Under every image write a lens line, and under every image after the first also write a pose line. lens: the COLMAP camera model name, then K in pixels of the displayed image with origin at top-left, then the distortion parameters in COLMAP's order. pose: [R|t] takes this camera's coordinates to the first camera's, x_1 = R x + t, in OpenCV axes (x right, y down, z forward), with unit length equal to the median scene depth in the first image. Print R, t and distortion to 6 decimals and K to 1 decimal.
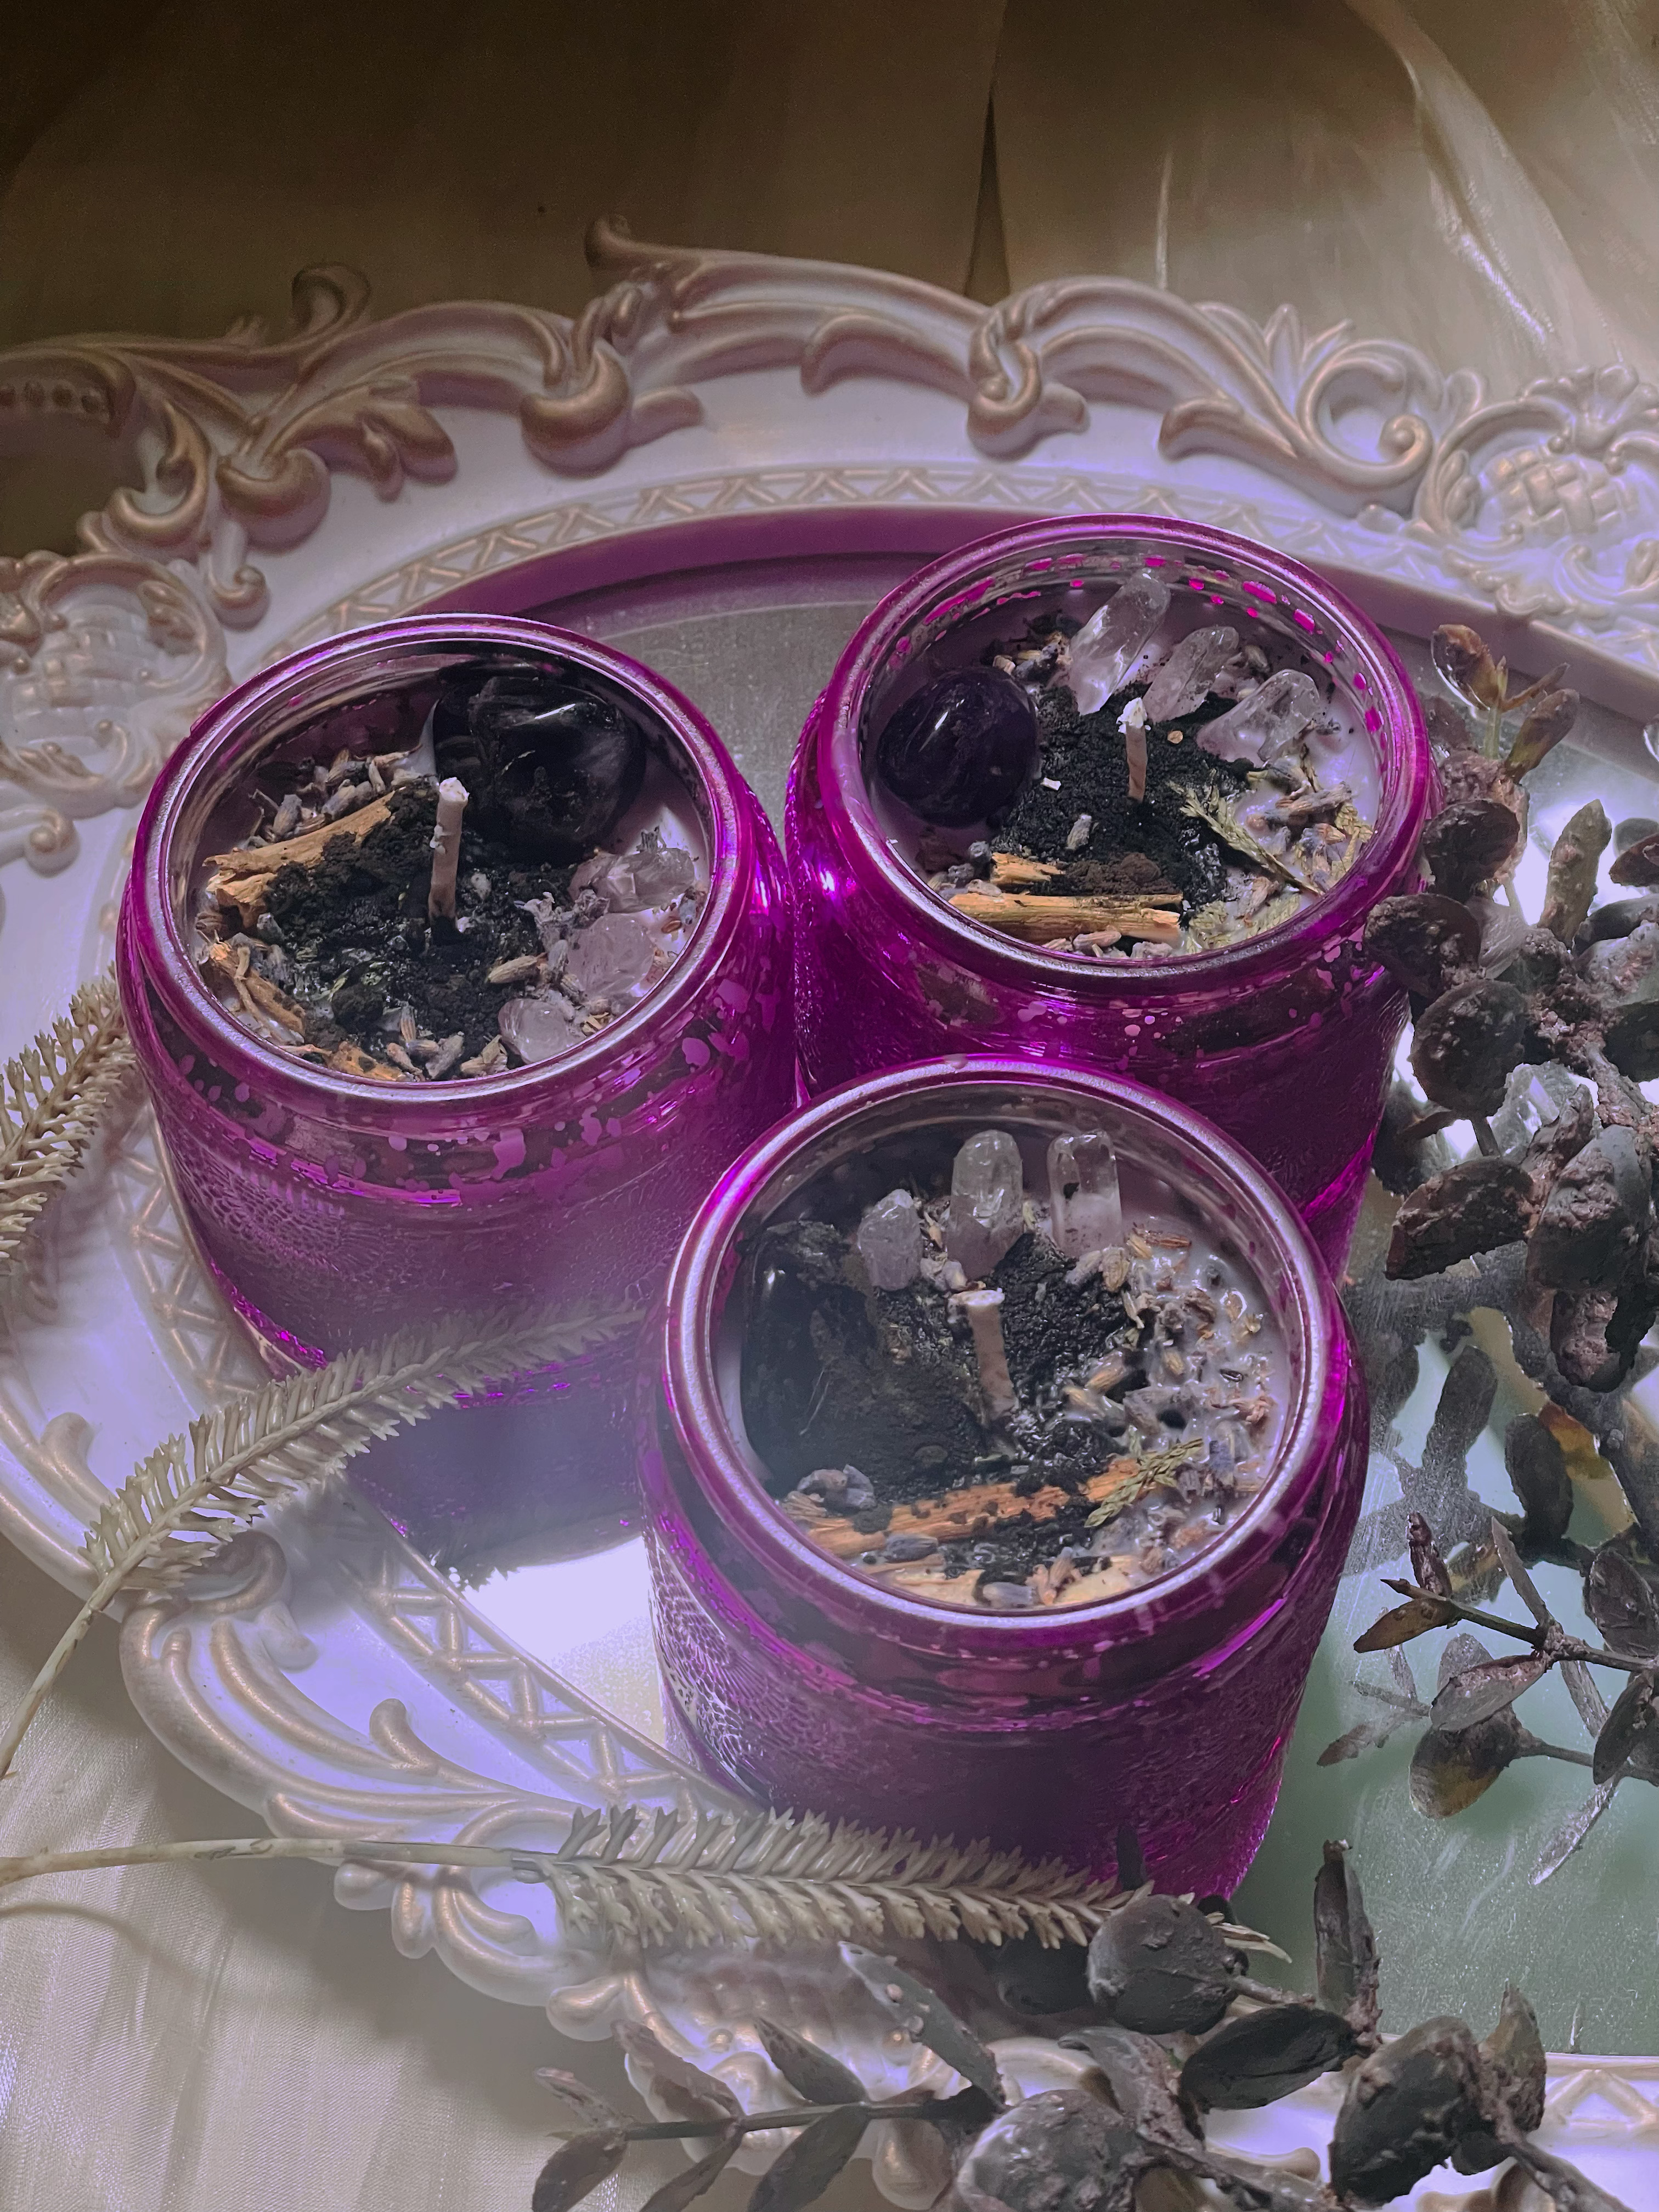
lens RADIAL K [[3359.3, 0, 828.2], [0, 3359.3, 1110.2], [0, 0, 1]] dist [0.036320, 0.000000]
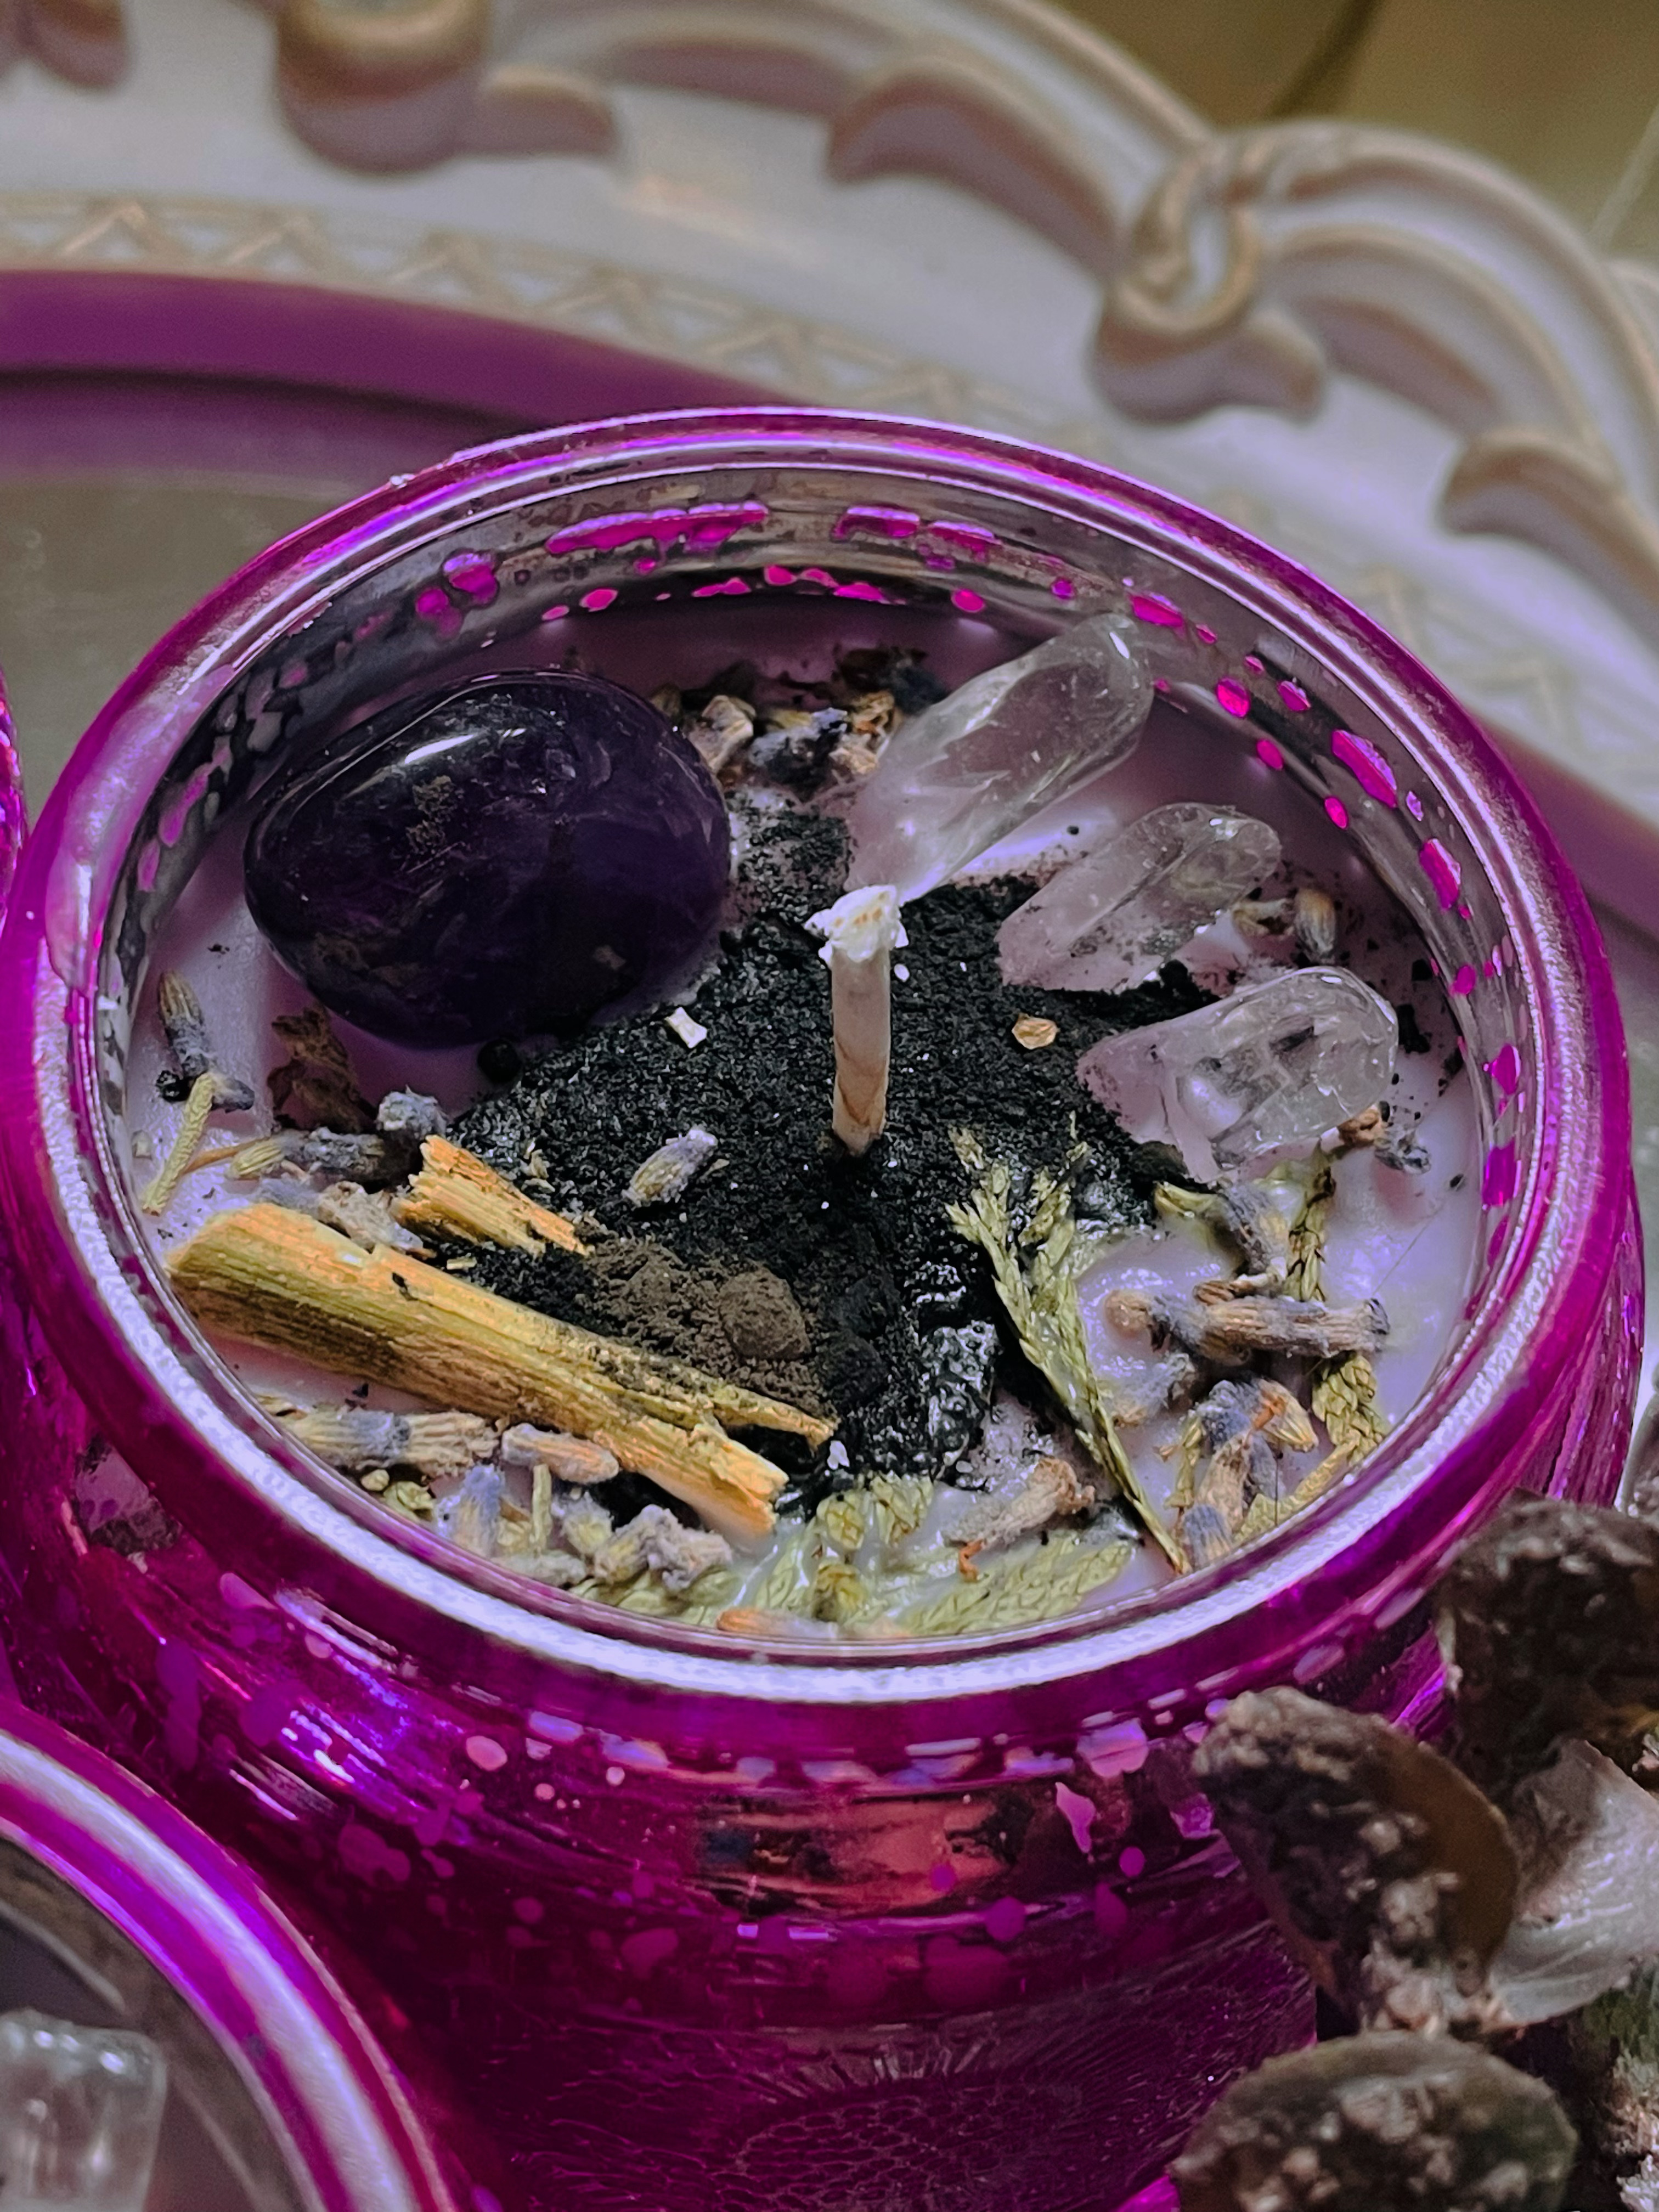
lens RADIAL K [[3265.1, 0, 839.0], [0, 3265.1, 968.5], [0, 0, 1]] dist [0.019427, 0.000000]
pose [[0.919780, 0.356638, -0.163747, 0.144220], [-0.369467, 0.927615, -0.054994, -0.089689], [0.132281, 0.111081, 0.984968, 0.628222]]
